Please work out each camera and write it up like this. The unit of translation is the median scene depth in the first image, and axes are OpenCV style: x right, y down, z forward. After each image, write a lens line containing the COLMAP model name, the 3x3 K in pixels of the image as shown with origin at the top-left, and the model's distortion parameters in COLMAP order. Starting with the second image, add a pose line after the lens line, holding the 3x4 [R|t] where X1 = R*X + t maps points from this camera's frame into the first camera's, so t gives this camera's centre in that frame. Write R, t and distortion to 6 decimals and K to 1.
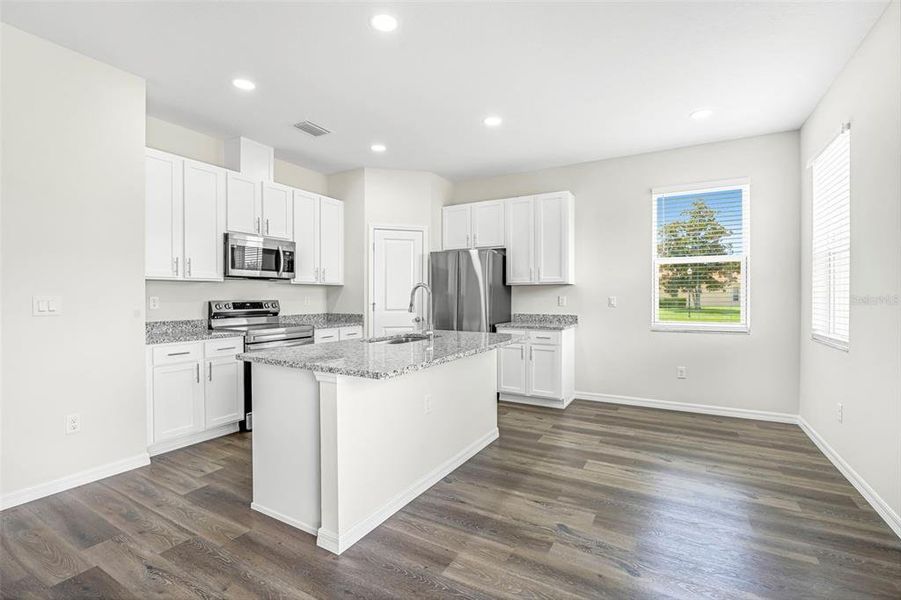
lens RADIAL K [[404.7, 0, 450.6], [0, 404.7, 297.0], [0, 0, 1]] dist [-0.011146, 0.000400]
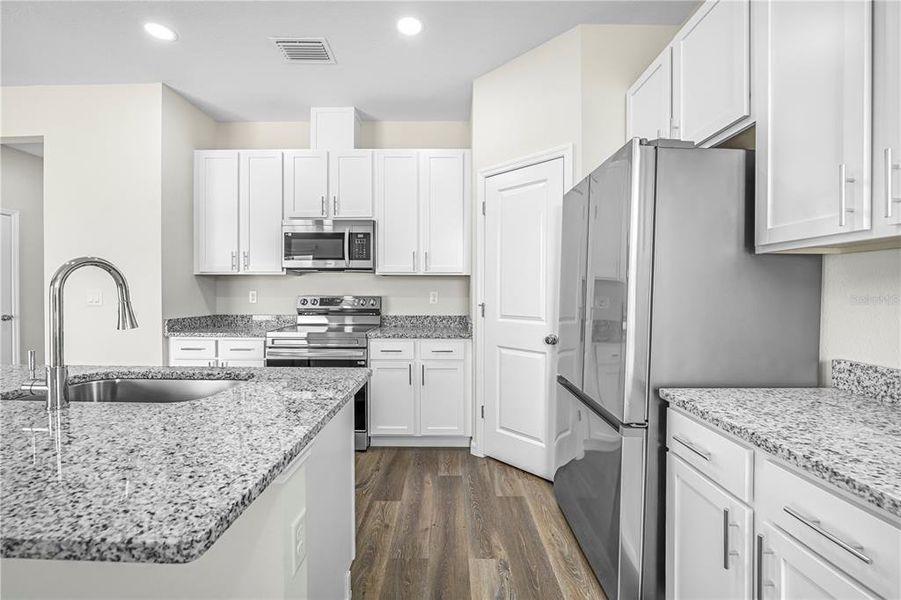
lens RADIAL K [[366.4, 0, 447.4], [0, 366.4, 292.5], [0, 0, 1]] dist [-0.020433, 0.000186]
pose [[0.491325, 0.005817, -0.870957, 0.303458], [-0.005939, 0.999977, 0.003328, -0.002641], [0.870956, 0.003537, 0.491348, 0.841512]]
